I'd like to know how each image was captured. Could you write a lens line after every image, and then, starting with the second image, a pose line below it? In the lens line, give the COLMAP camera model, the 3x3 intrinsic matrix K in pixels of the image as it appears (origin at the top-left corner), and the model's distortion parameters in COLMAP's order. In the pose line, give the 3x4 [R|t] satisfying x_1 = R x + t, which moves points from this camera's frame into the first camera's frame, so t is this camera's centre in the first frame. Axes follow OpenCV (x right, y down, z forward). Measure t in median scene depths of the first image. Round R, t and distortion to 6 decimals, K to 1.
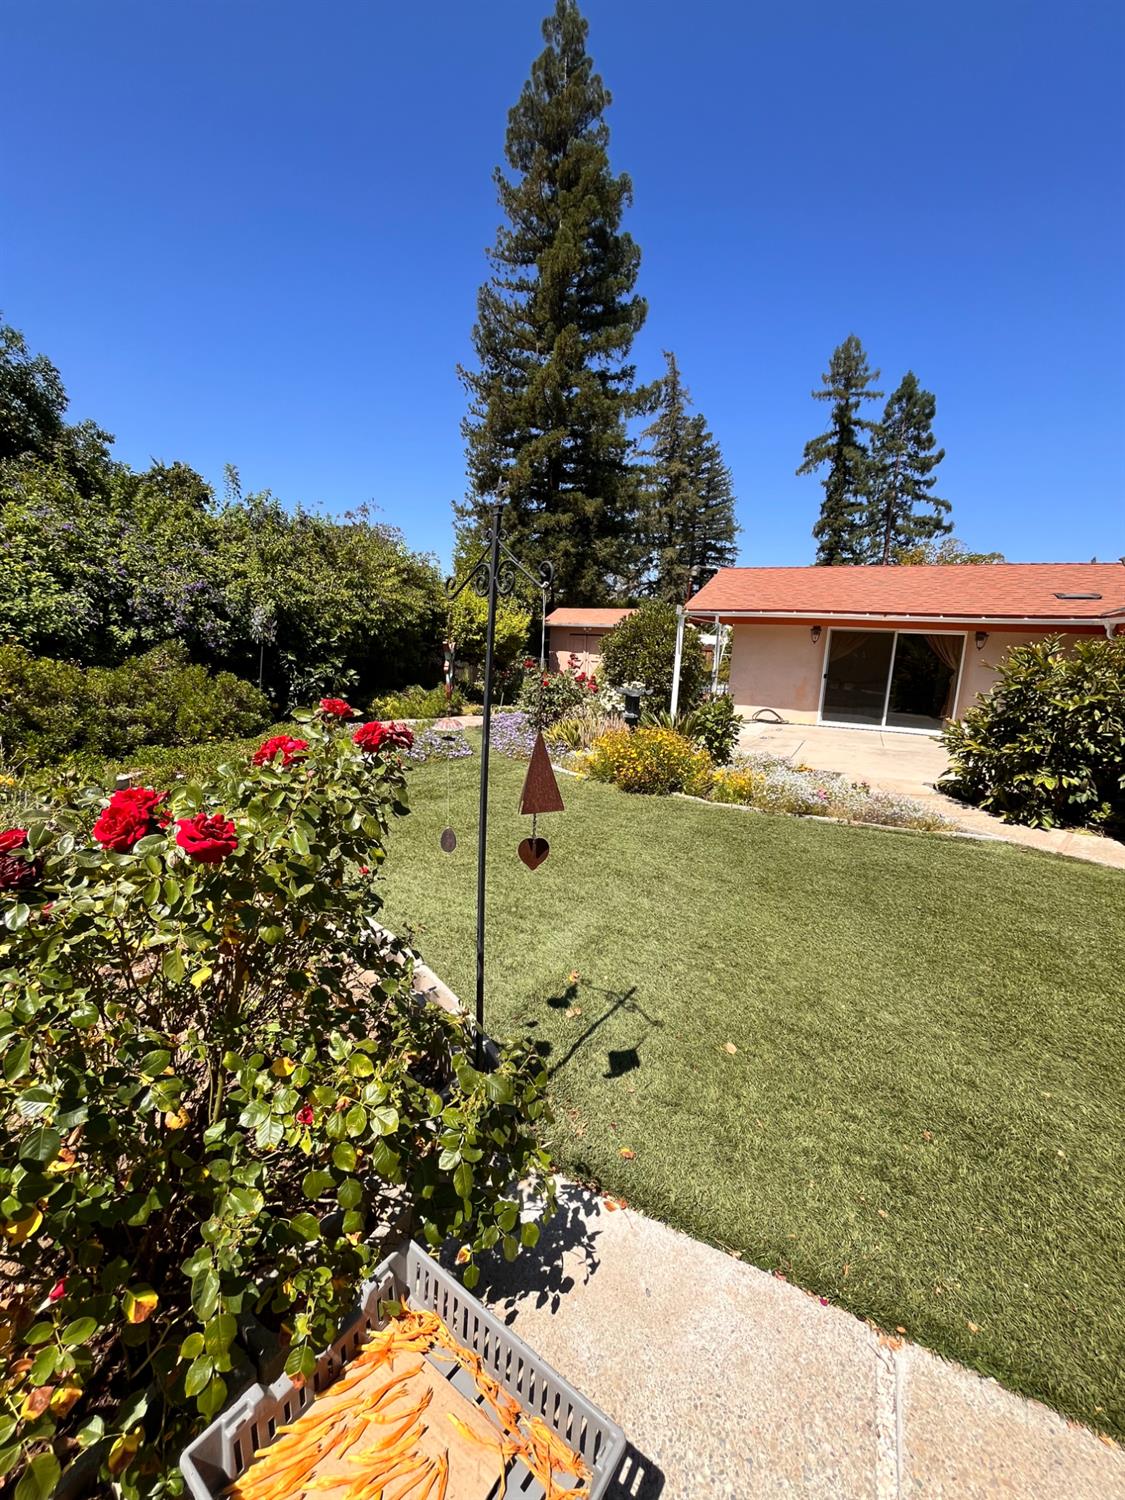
lens RADIAL K [[604.3, 0, 556.5], [0, 604.3, 752.4], [0, 0, 1]] dist [-0.003432, -0.000435]
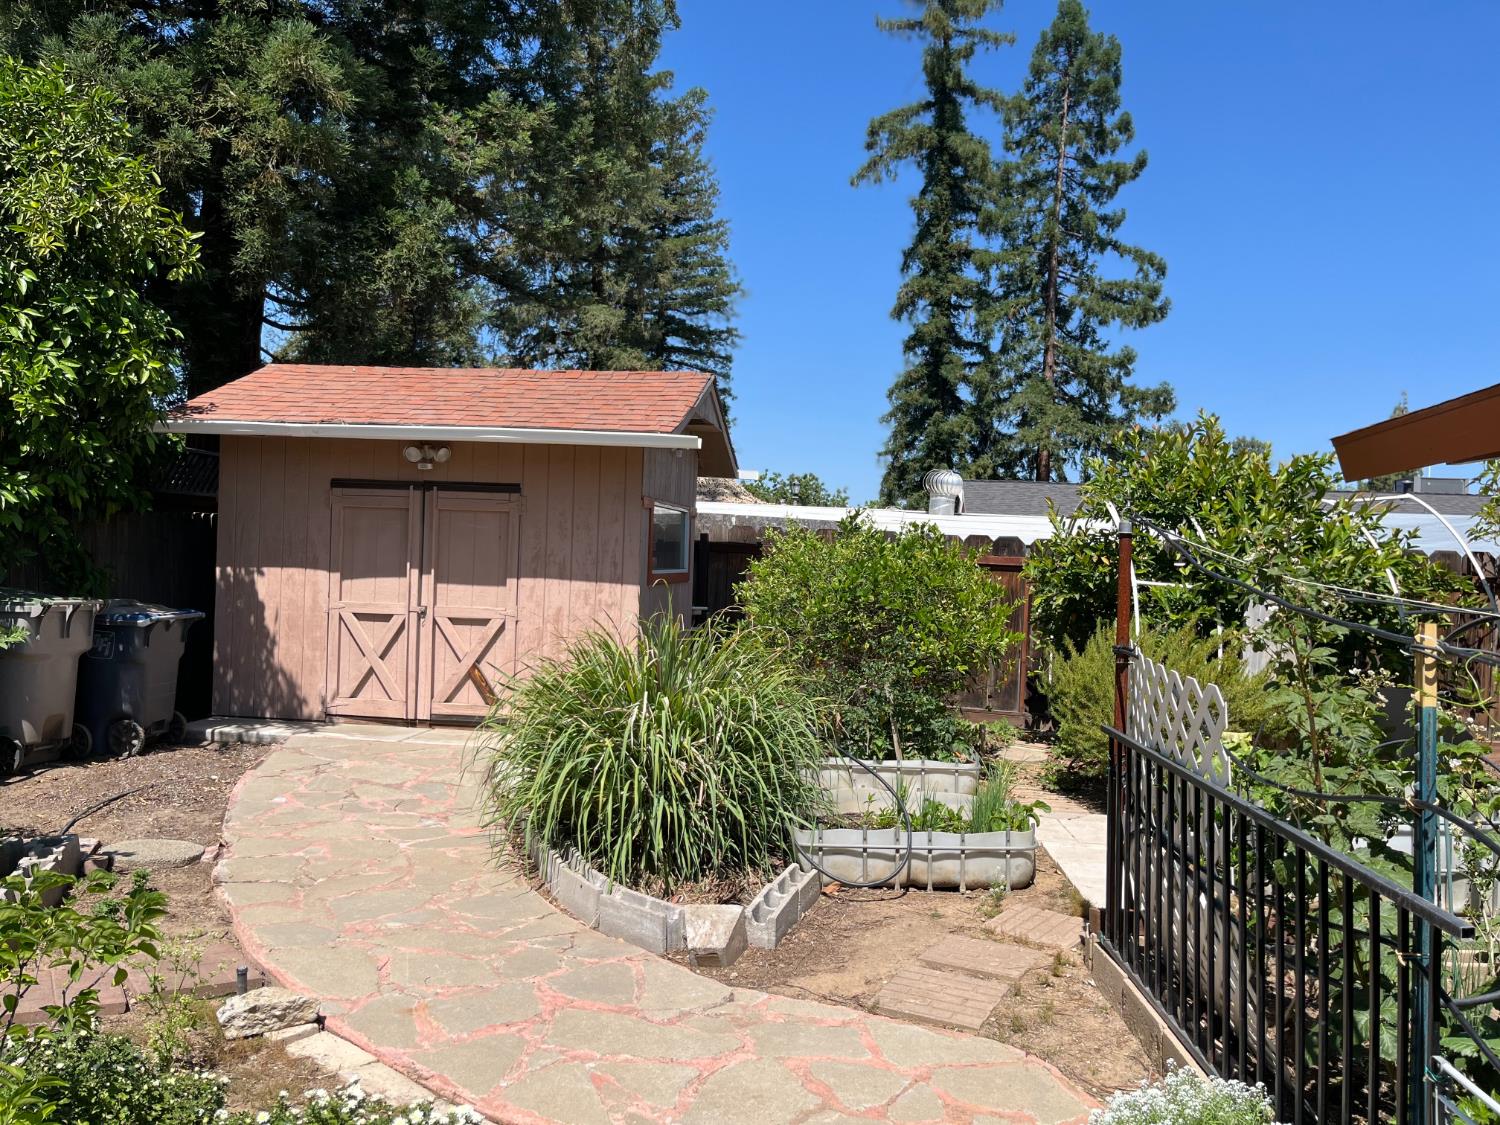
lens RADIAL K [[1140.5, 0, 747.7], [0, 1140.5, 563.4], [0, 0, 1]] dist [0.033880, -0.062328]
pose [[0.933305, -0.003135, 0.359070, 0.007528], [0.061274, 0.986686, -0.150650, -0.050080], [-0.353817, 0.162604, 0.921072, 0.288363]]
